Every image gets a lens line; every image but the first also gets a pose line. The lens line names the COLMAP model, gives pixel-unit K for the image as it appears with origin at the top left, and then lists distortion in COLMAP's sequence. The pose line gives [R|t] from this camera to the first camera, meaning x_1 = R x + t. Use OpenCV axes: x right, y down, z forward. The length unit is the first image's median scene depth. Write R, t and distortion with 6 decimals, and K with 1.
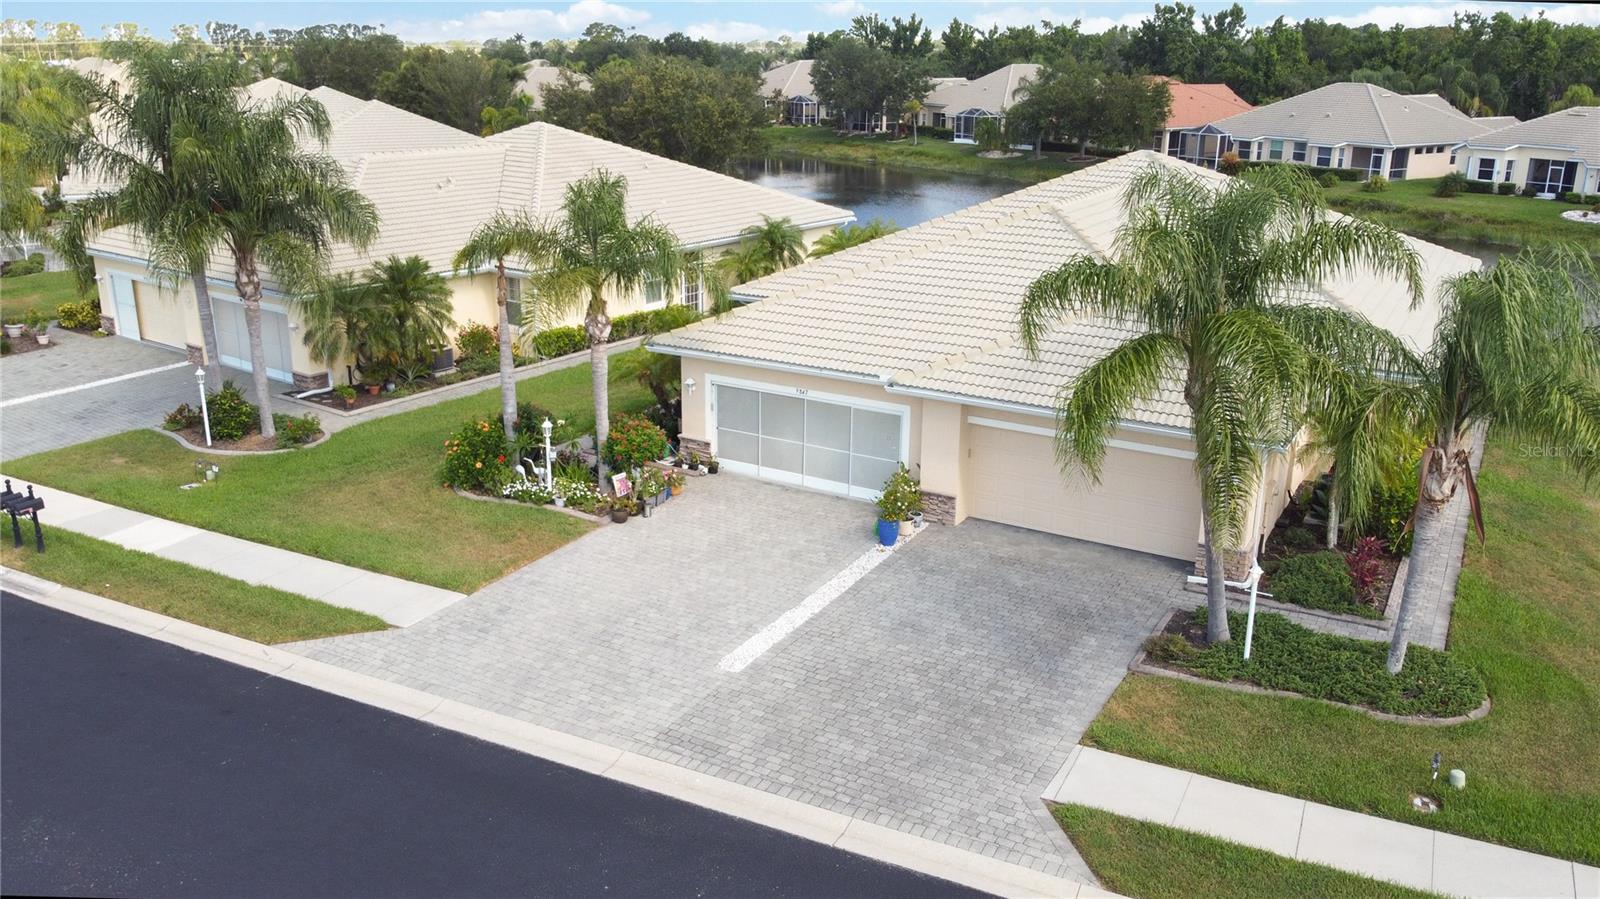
lens RADIAL K [[1159.4, 0, 800.0], [0, 1159.4, 449.5], [0, 0, 1]] dist [0.011327, -0.013848]
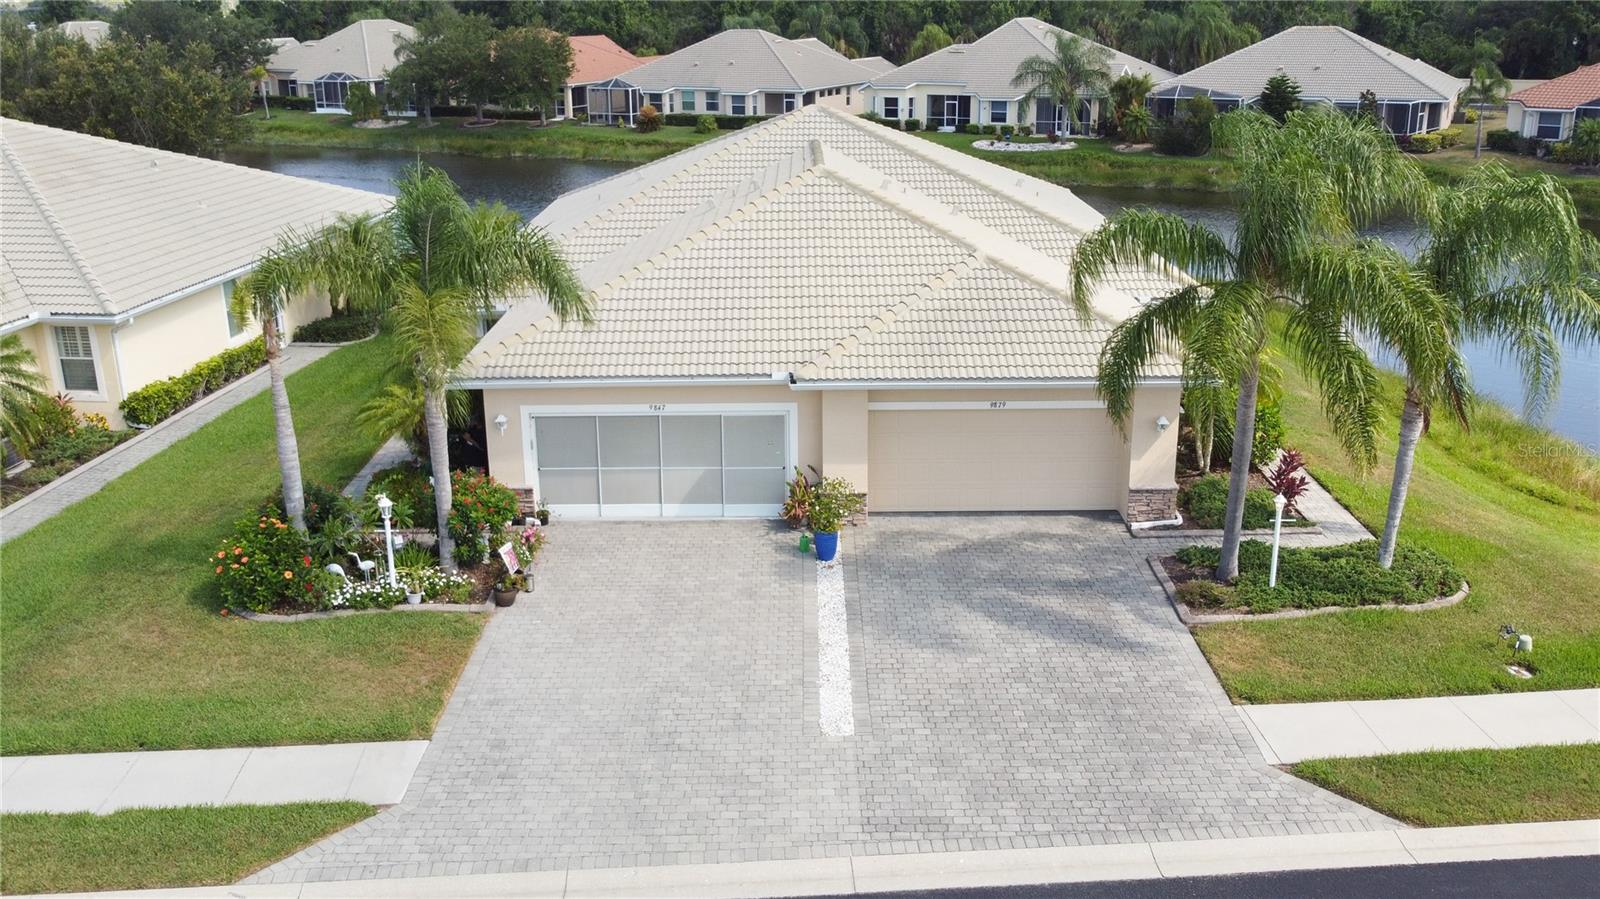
lens RADIAL K [[1275.3, 0, 796.2], [0, 1275.3, 454.5], [0, 0, 1]] dist [0.007028, 0.007335]
pose [[0.881961, -0.177882, 0.436467, -0.329144], [0.173807, 0.983528, 0.049627, -0.045657], [-0.438105, 0.032092, 0.898351, 0.119153]]
